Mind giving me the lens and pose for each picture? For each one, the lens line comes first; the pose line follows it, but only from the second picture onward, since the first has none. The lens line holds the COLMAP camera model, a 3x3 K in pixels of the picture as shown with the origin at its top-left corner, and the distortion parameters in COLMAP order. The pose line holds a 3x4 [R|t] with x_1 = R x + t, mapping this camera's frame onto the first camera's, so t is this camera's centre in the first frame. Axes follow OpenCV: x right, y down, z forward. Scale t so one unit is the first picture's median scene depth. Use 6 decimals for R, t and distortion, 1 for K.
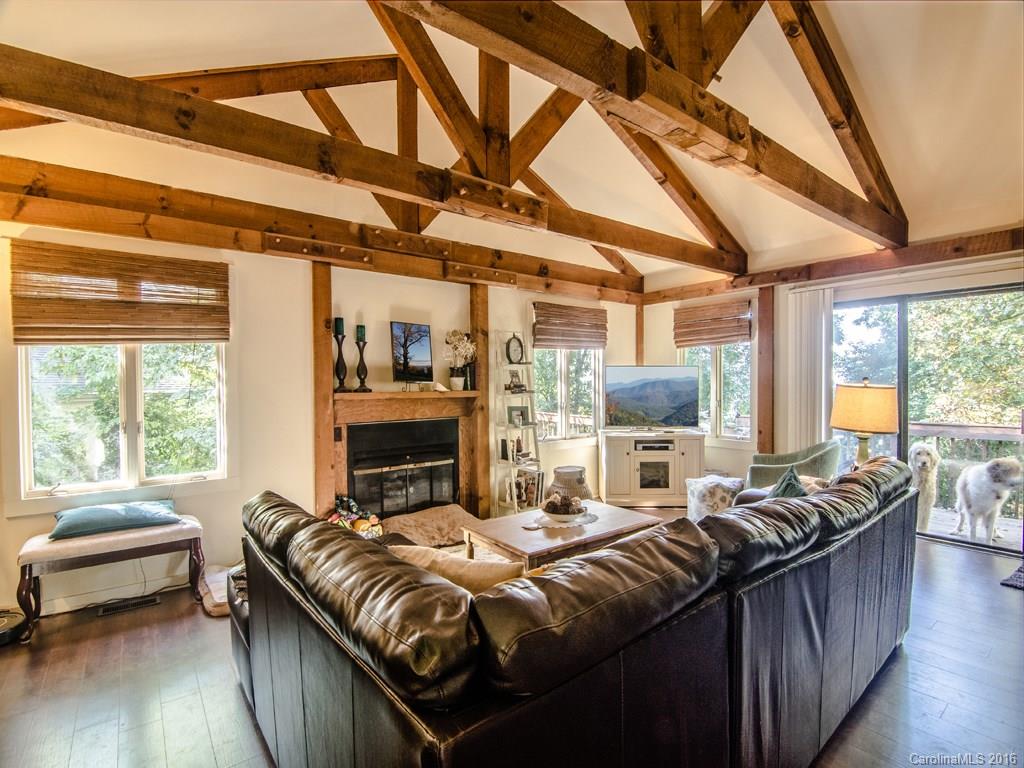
lens RADIAL K [[493.9, 0, 505.8], [0, 493.9, 390.0], [0, 0, 1]] dist [-0.019534, -0.000934]
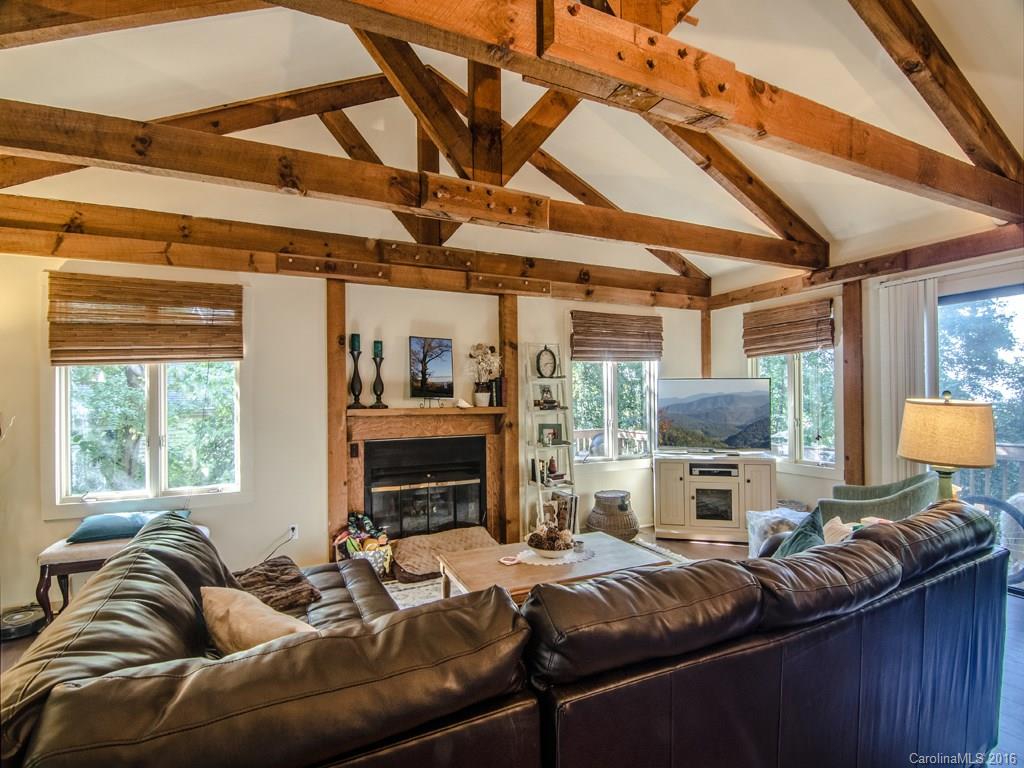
lens RADIAL K [[492.2, 0, 510.6], [0, 492.2, 393.1], [0, 0, 1]] dist [-0.019051, -0.001107]
pose [[0.975787, -0.004437, -0.218678, 0.185329], [-0.000733, 0.999722, -0.023556, -0.003412], [0.218722, 0.023146, 0.975513, 0.098374]]
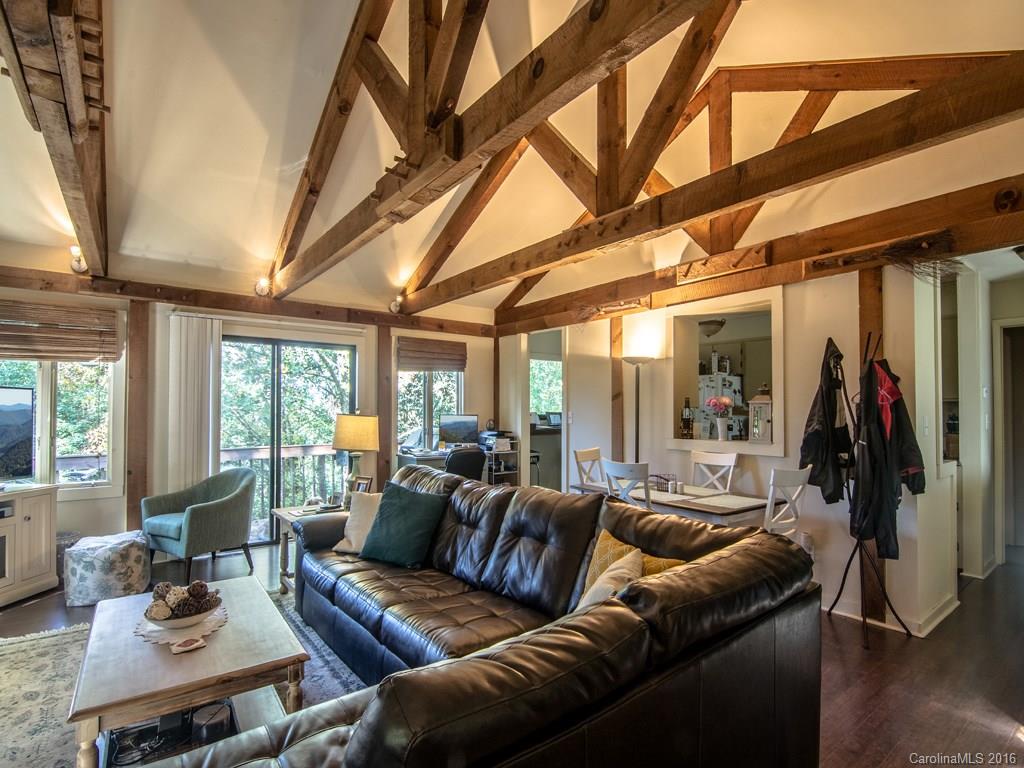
lens RADIAL K [[493.9, 0, 505.8], [0, 493.9, 390.0], [0, 0, 1]] dist [-0.019534, -0.000934]
pose [[0.008023, 0.051992, 0.998615, -0.386864], [0.019443, 0.998451, -0.052140, 0.003521], [-0.999779, 0.019835, 0.007000, 0.449962]]
